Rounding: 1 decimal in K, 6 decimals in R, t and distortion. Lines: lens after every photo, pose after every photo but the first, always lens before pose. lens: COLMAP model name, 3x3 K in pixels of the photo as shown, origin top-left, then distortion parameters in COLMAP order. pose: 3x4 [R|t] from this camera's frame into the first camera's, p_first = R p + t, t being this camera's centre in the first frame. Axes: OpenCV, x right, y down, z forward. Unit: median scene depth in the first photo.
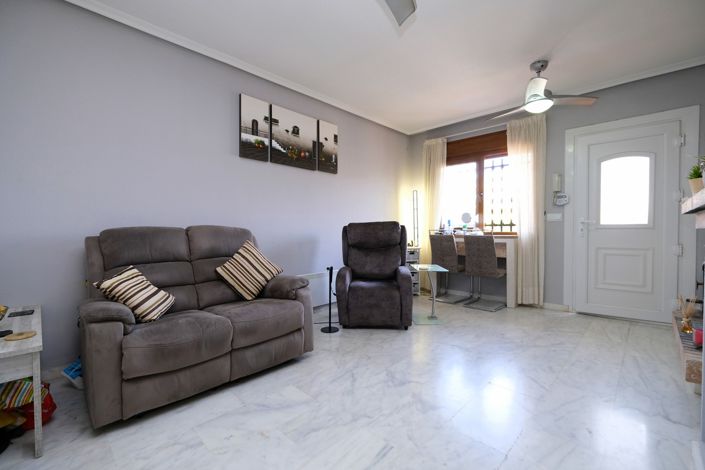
lens RADIAL K [[306.5, 0, 349.8], [0, 306.5, 234.3], [0, 0, 1]] dist [-0.008413, 0.000888]
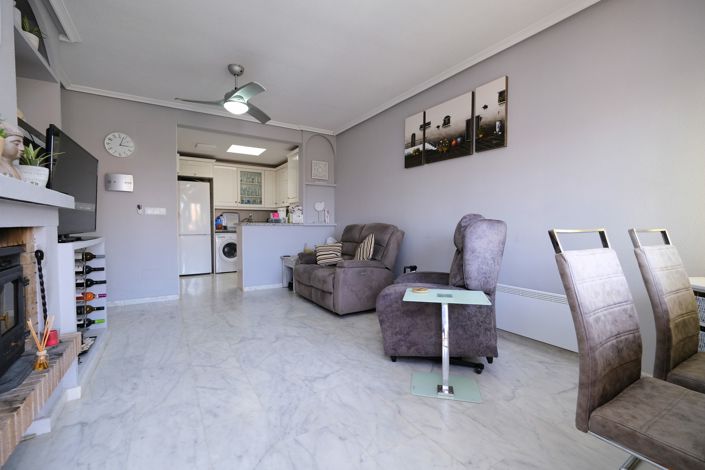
lens RADIAL K [[306.5, 0, 349.3], [0, 306.5, 234.0], [0, 0, 1]] dist [-0.008413, 0.000888]
pose [[-0.250743, 0.031247, -0.967549, 0.861020], [-0.017308, 0.999174, 0.036754, -0.022075], [0.967899, 0.025962, -0.249996, 1.002921]]
